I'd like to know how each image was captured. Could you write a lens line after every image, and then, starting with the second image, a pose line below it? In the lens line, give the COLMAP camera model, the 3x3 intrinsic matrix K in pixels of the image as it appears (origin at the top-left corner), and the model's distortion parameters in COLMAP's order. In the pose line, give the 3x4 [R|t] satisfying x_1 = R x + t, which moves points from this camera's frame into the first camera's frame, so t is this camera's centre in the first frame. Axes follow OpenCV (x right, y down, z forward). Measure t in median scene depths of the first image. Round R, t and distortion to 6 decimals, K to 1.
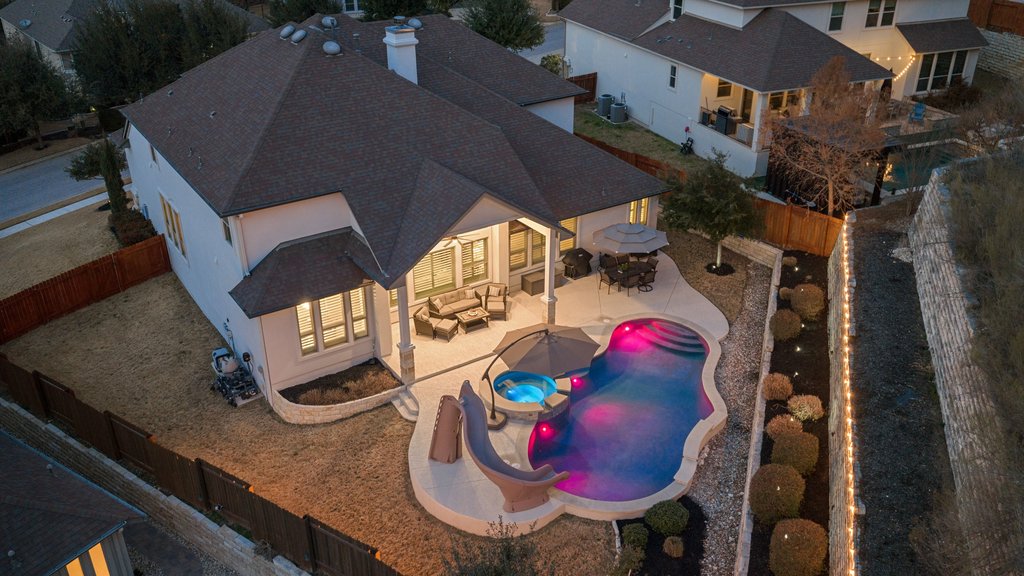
lens RADIAL K [[851.3, 0, 512.0], [0, 851.3, 288.0], [0, 0, 1]] dist [-0.000289, -0.000194]
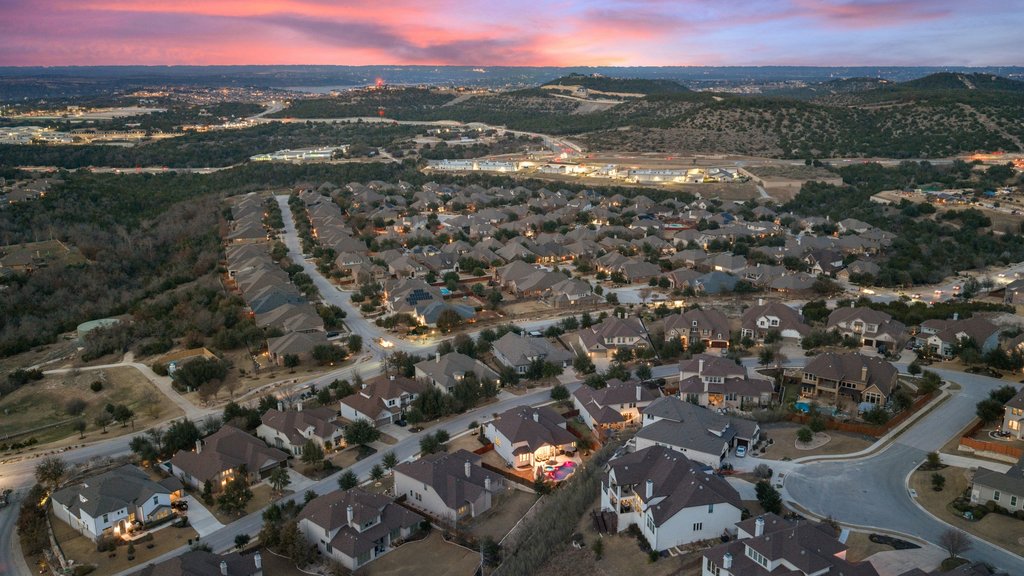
lens RADIAL K [[851.3, 0, 512.0], [0, 851.3, 288.0], [0, 0, 1]] dist [-0.000289, -0.000194]
pose [[0.990248, 0.040453, -0.133314, 0.545555], [-0.068781, 0.974119, -0.215316, 0.180413], [0.121153, 0.222386, 0.967402, -5.823251]]
